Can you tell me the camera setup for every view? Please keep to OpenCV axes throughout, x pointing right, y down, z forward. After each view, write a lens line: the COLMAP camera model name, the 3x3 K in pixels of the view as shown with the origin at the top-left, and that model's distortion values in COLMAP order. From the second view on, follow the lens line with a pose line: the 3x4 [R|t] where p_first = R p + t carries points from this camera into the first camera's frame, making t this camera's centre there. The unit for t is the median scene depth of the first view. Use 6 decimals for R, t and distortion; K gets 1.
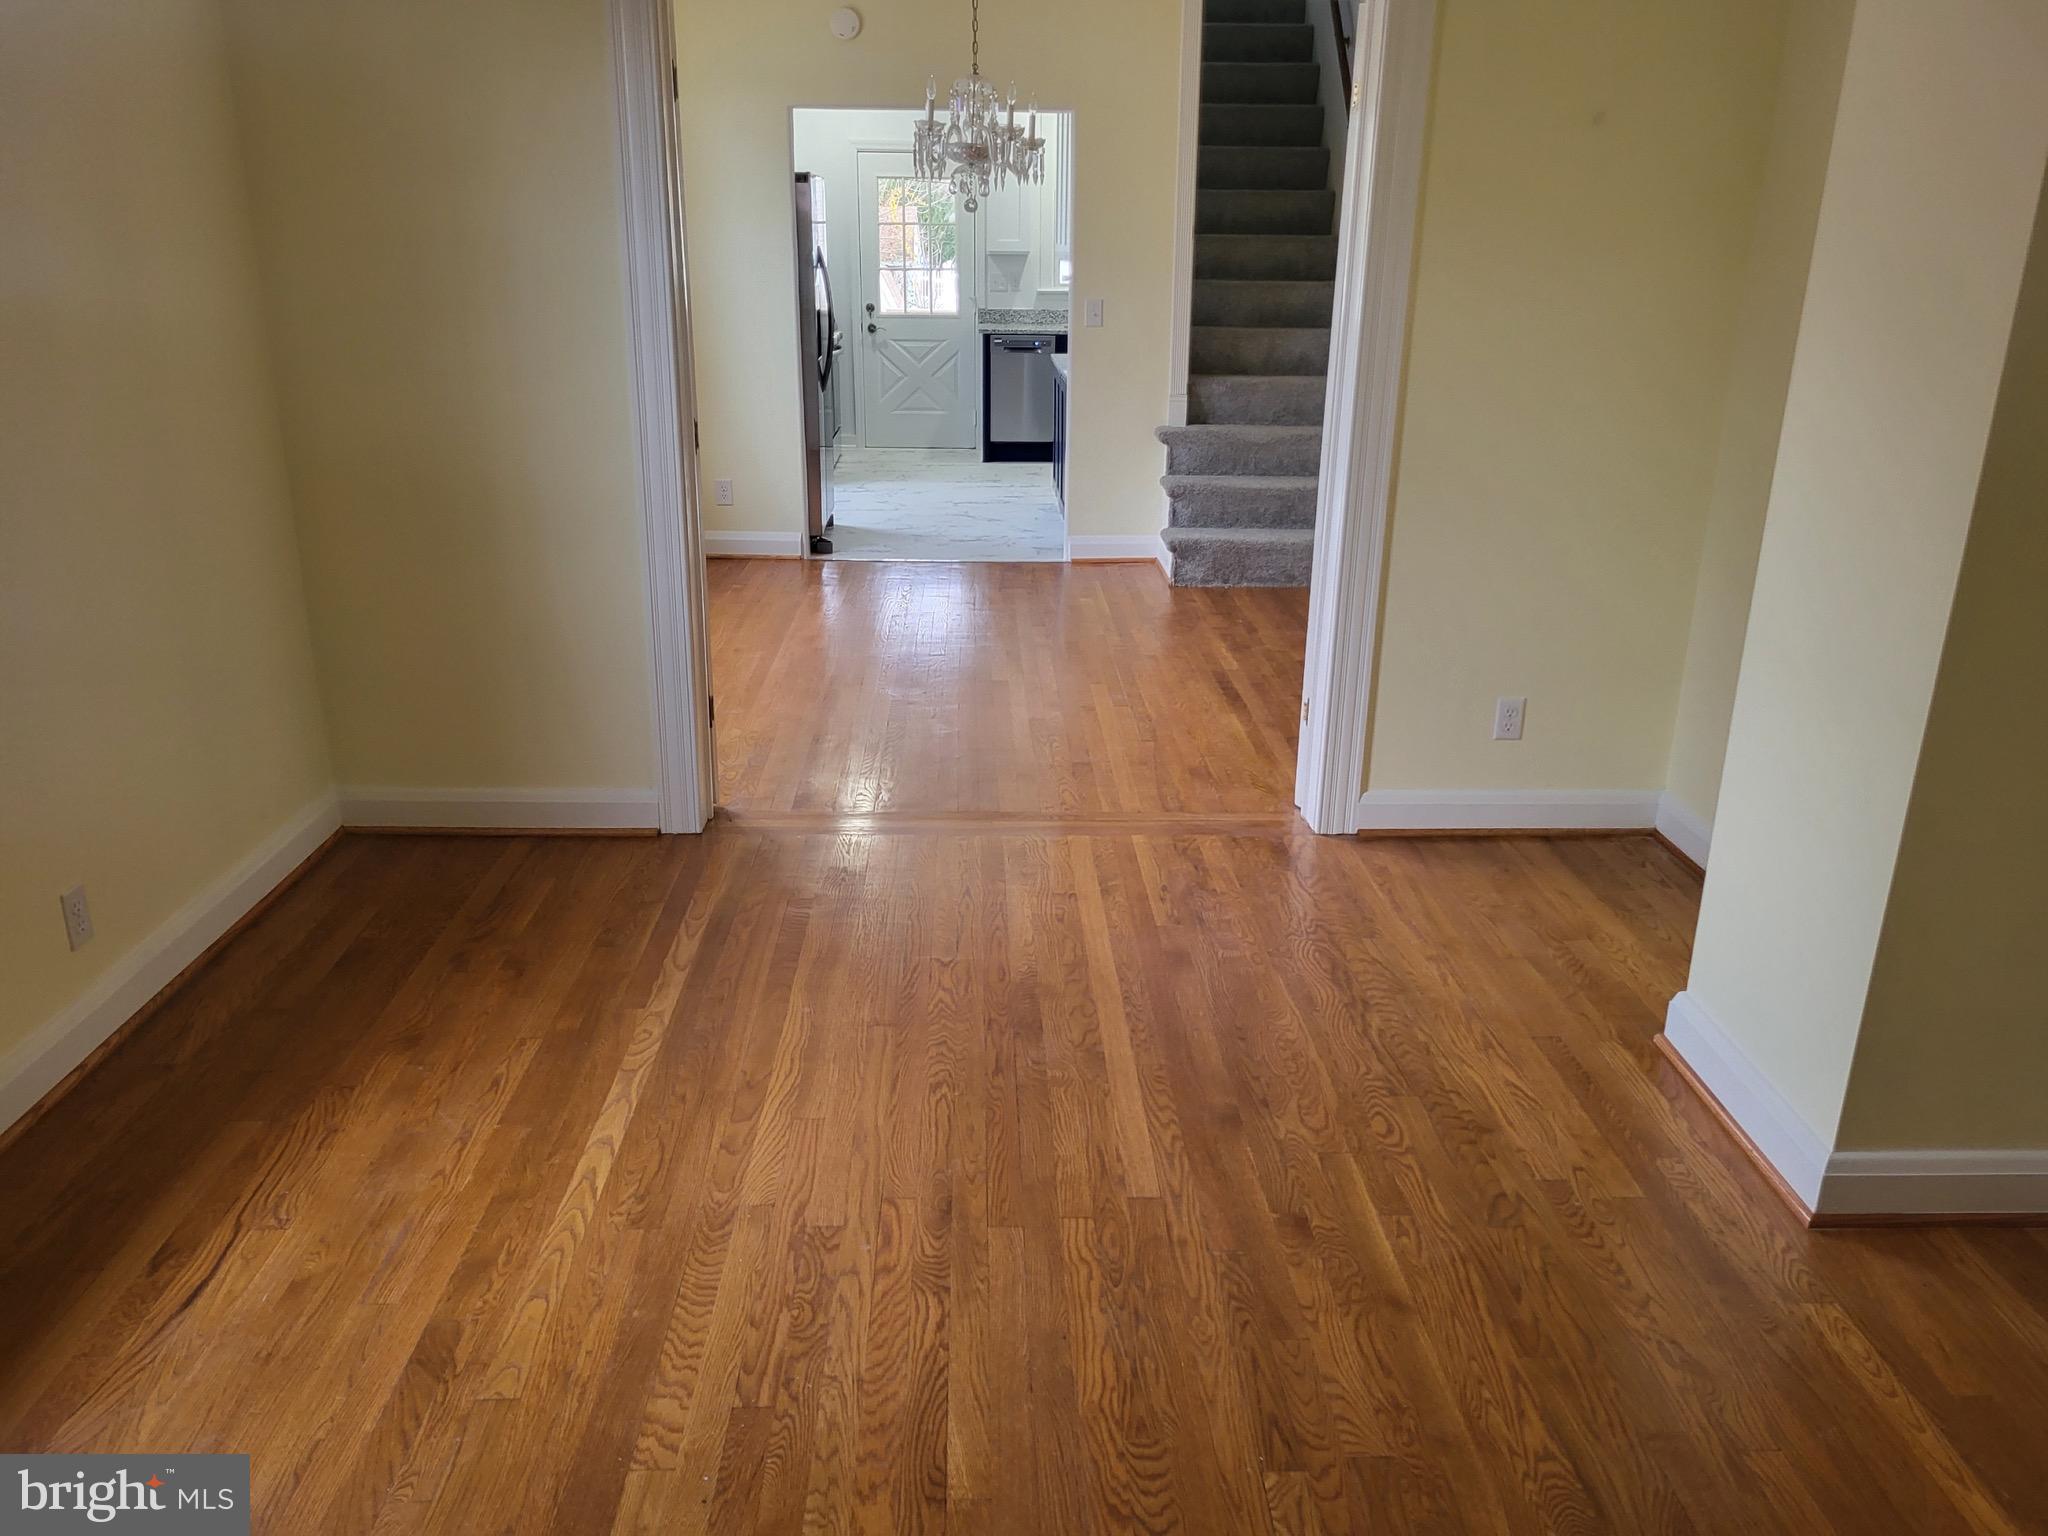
lens RADIAL K [[1546.6, 0, 1061.0], [0, 1546.6, 777.2], [0, 0, 1]] dist [0.044126, -0.001769]
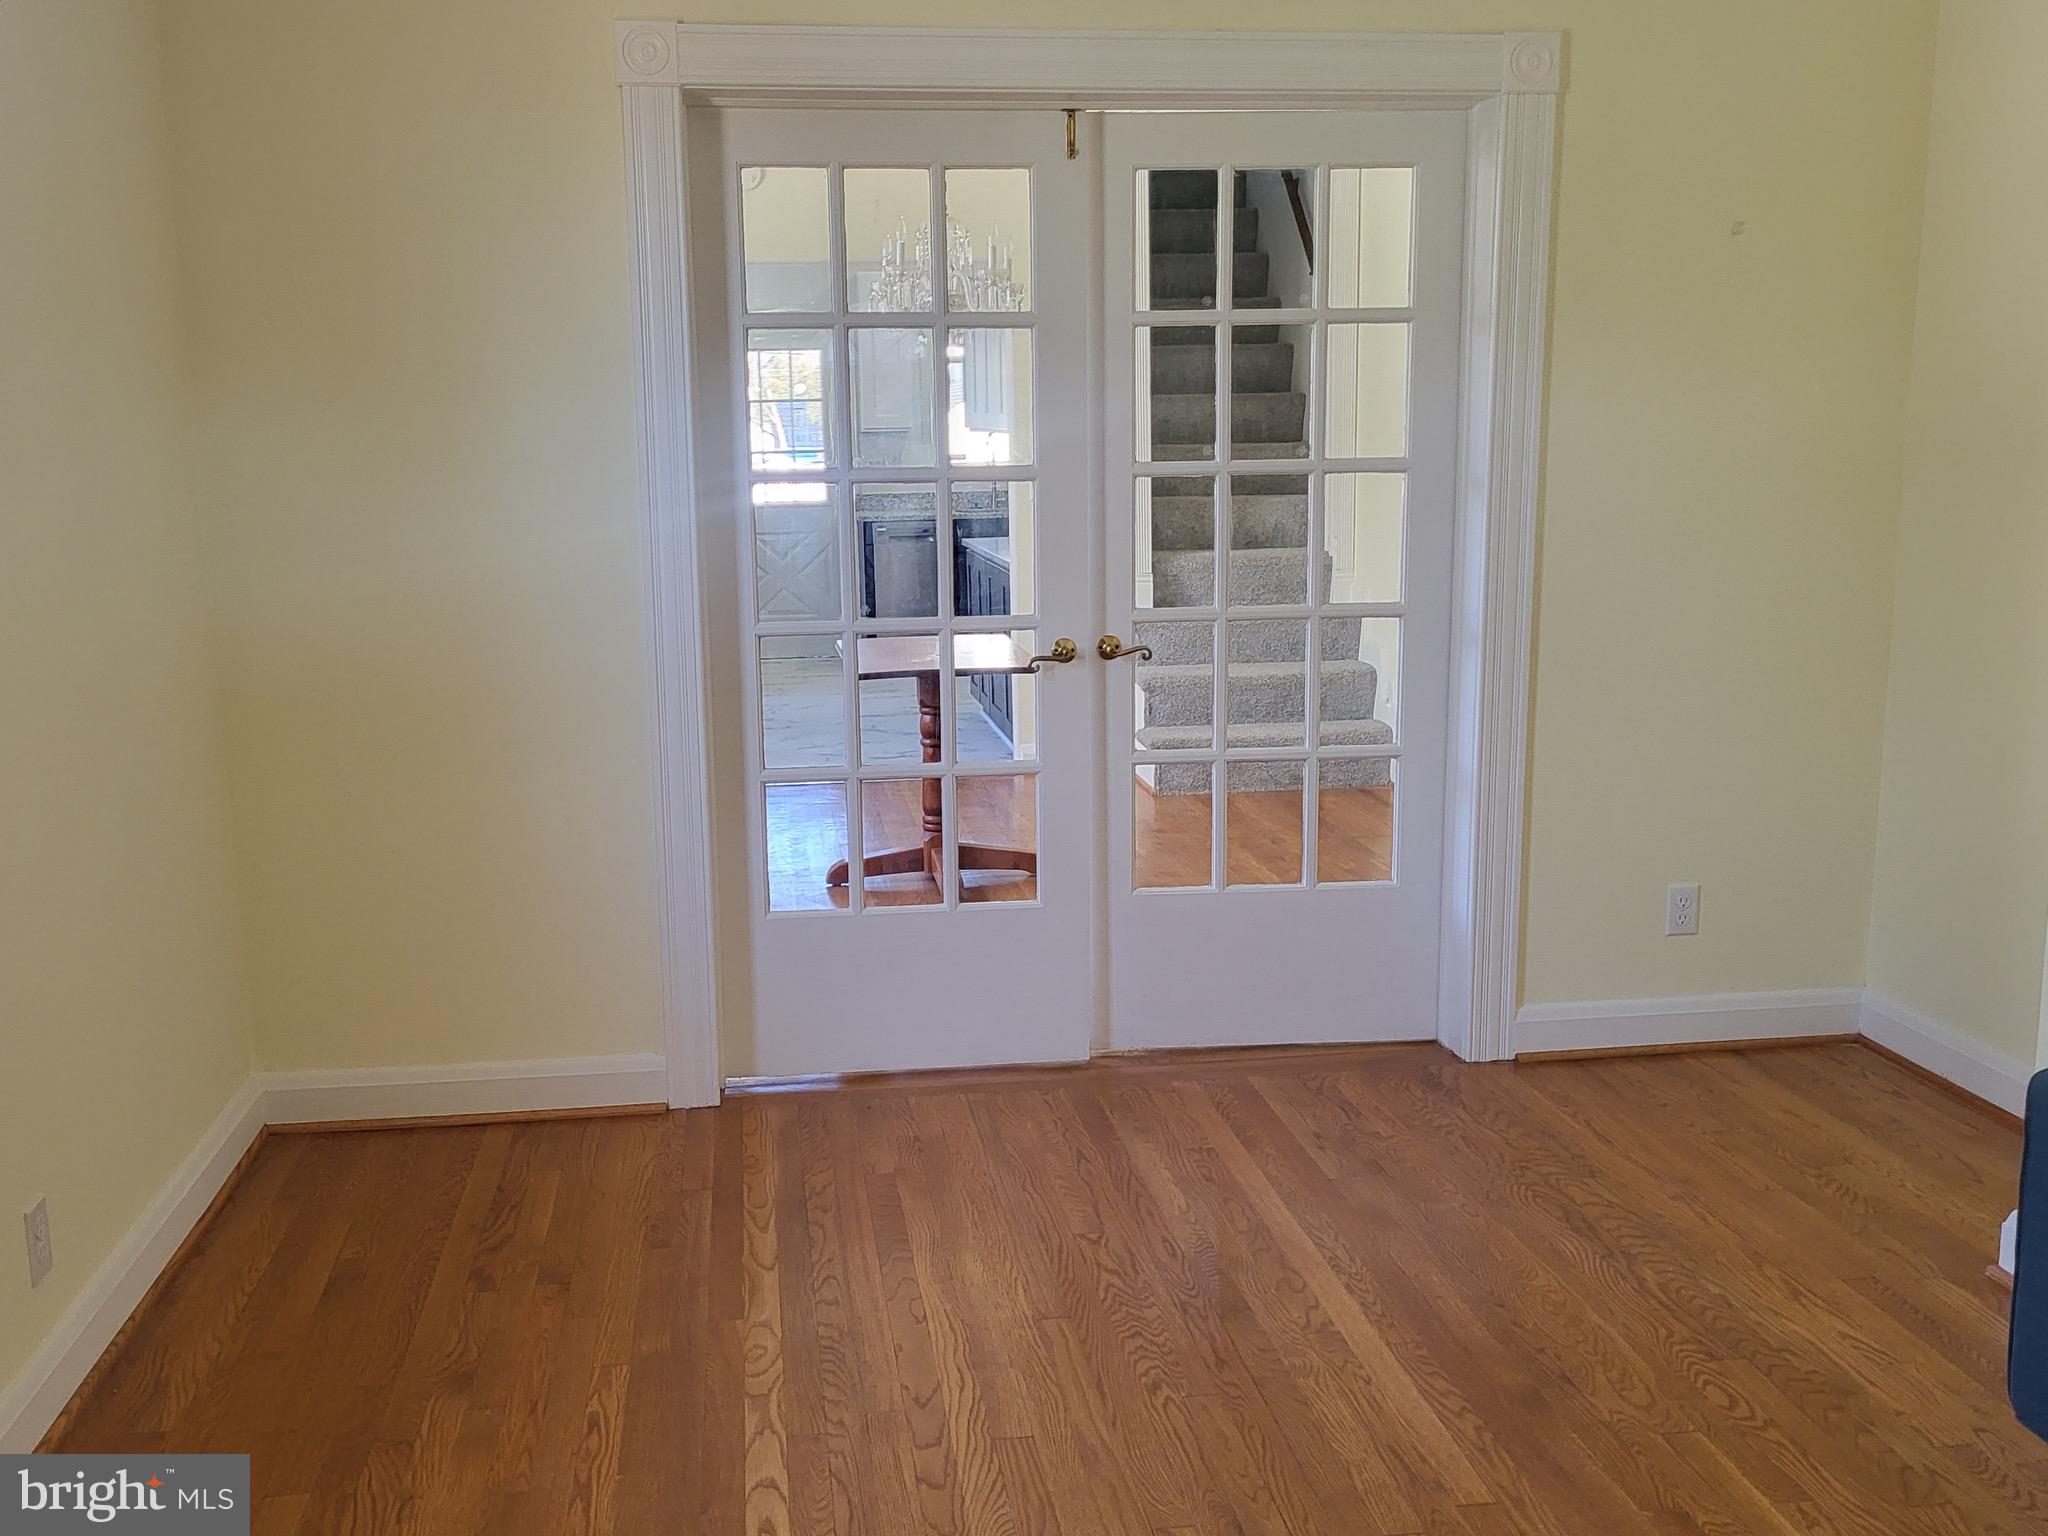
lens RADIAL K [[1881.3, 0, 1019.0], [0, 1881.3, 797.4], [0, 0, 1]] dist [0.047372, -0.047745]
pose [[0.995841, -0.049600, 0.076420, -0.214376], [0.059728, 0.988835, -0.136519, 0.030841], [-0.068796, 0.140515, 0.987685, 0.013600]]
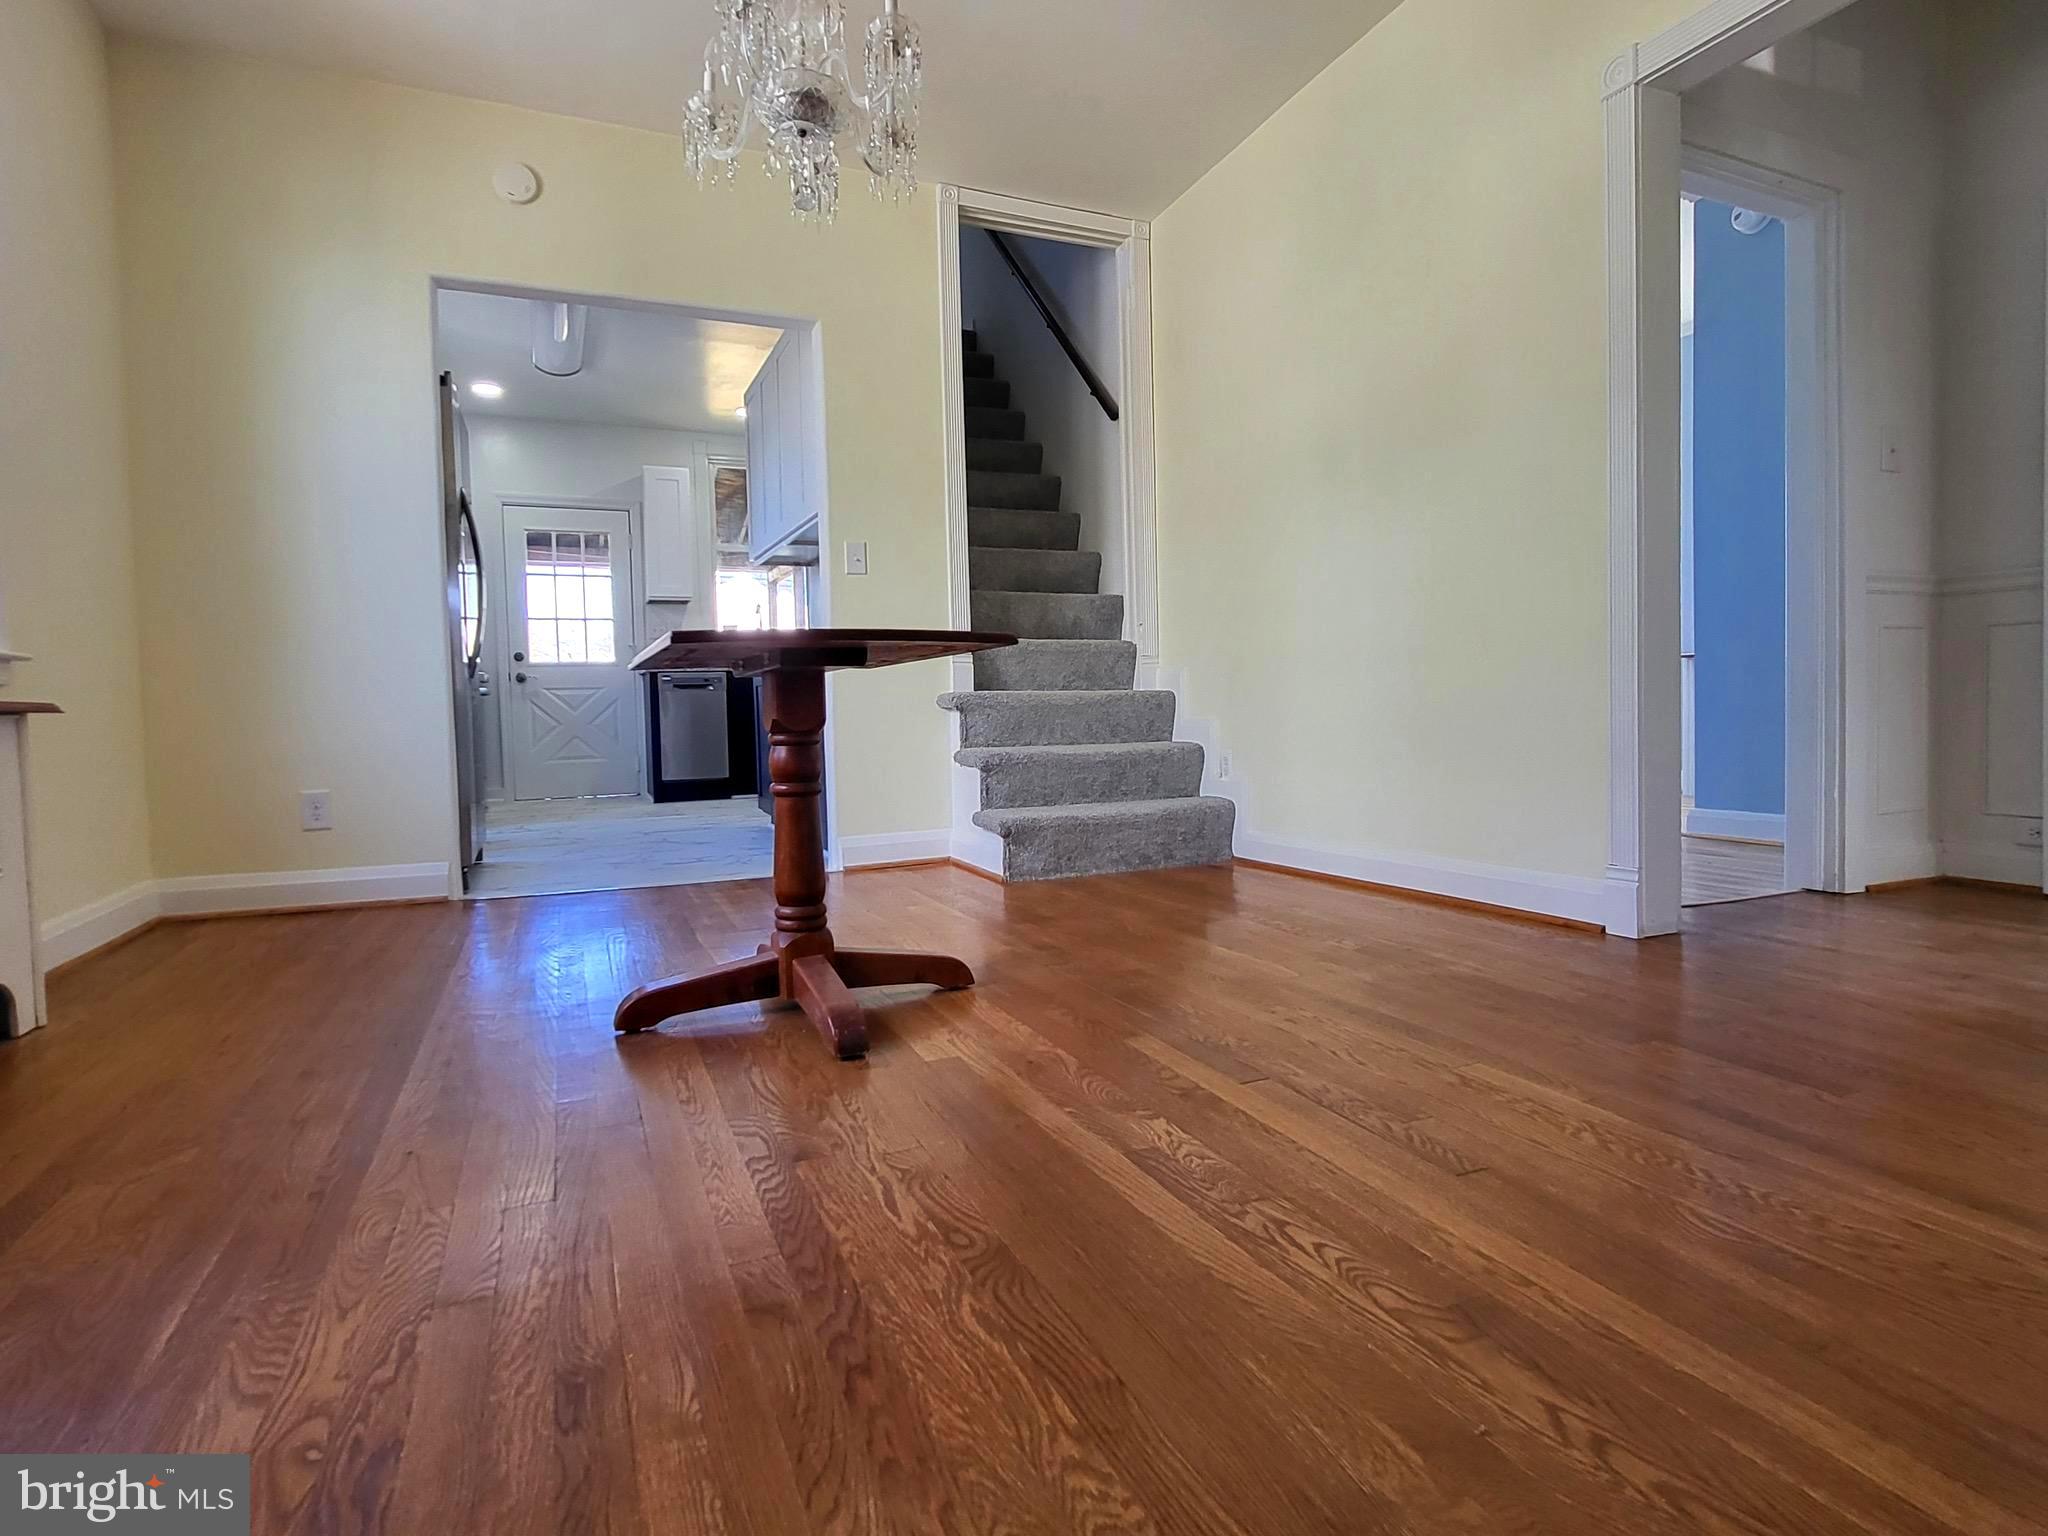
lens RADIAL K [[1098.3, 0, 1019.9], [0, 1098.3, 741.1], [0, 0, 1]] dist [-0.001593, -0.000360]
pose [[0.942453, -0.053675, 0.330002, -0.249912], [0.147217, 0.952816, -0.265461, -0.127618], [-0.300183, 0.298767, 0.905886, 1.352508]]
